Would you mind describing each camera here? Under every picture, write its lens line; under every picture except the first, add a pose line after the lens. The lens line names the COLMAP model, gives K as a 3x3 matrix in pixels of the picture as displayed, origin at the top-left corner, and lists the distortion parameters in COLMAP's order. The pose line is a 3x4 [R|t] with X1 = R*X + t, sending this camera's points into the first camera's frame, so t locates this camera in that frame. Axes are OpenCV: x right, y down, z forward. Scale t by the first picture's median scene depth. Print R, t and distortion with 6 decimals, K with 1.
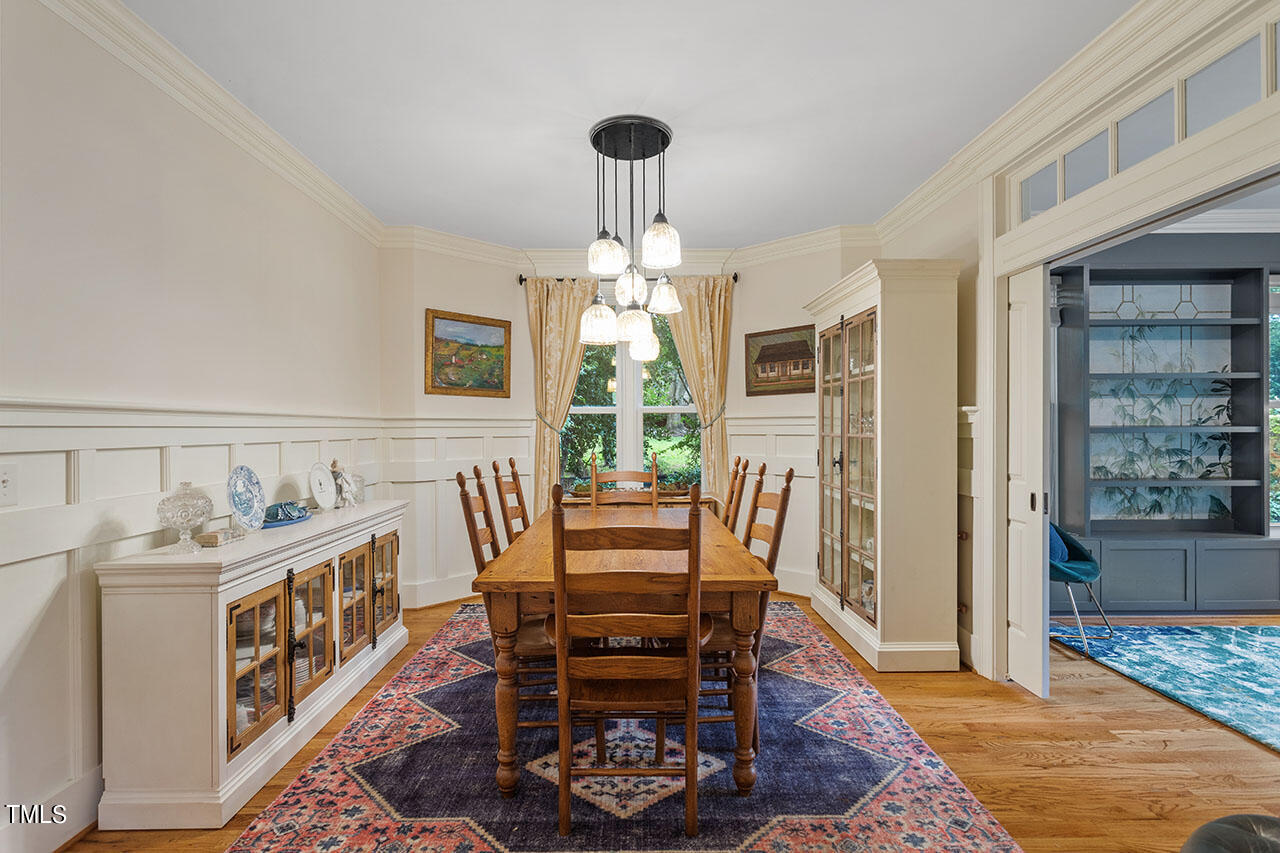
lens RADIAL K [[612.4, 0, 639.2], [0, 612.4, 429.1], [0, 0, 1]] dist [-0.000844, 0.002079]
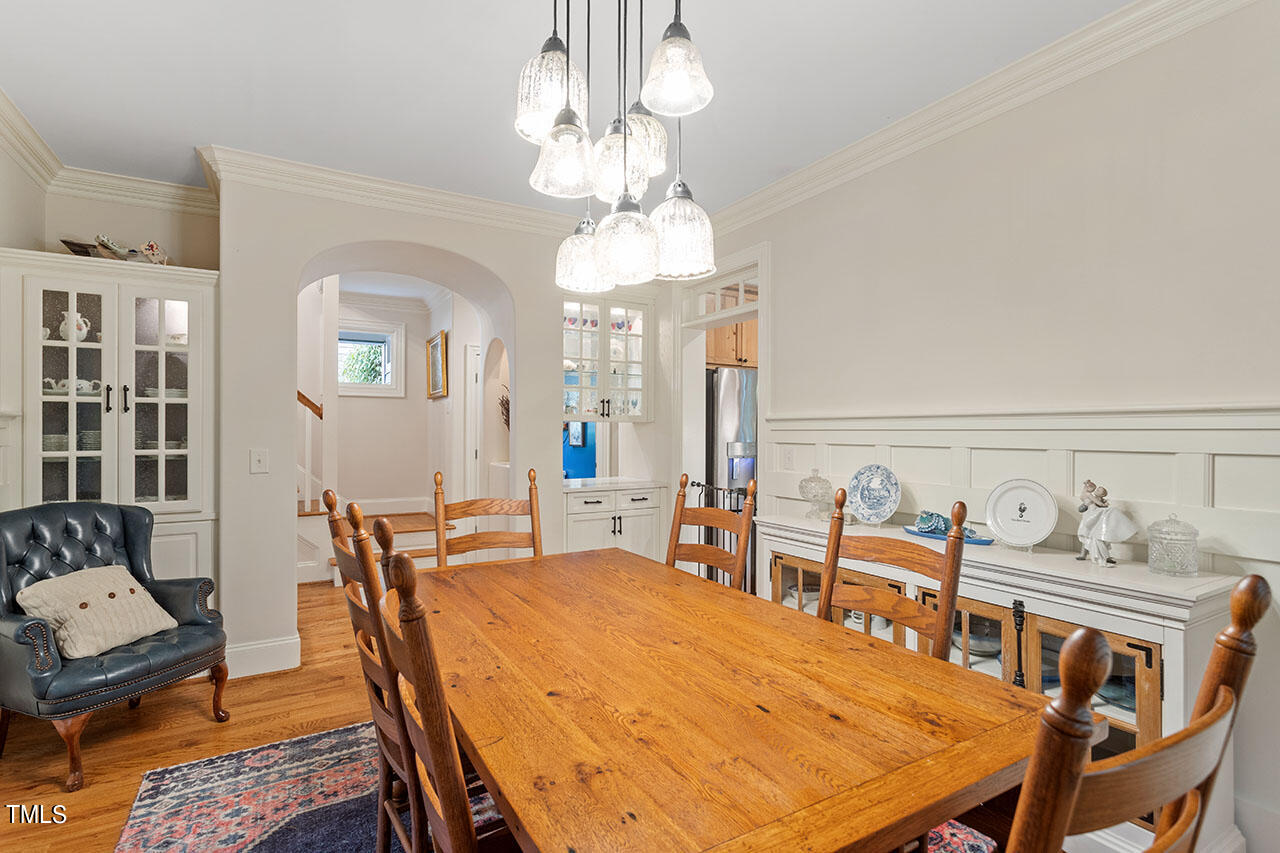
lens RADIAL K [[612.4, 0, 638.4], [0, 612.4, 429.3], [0, 0, 1]] dist [-0.000844, 0.002079]
pose [[-0.866964, 0.004222, -0.498353, 0.302343], [0.004450, 0.999990, 0.000729, -0.008246], [0.498351, -0.001586, -0.866974, 1.886474]]
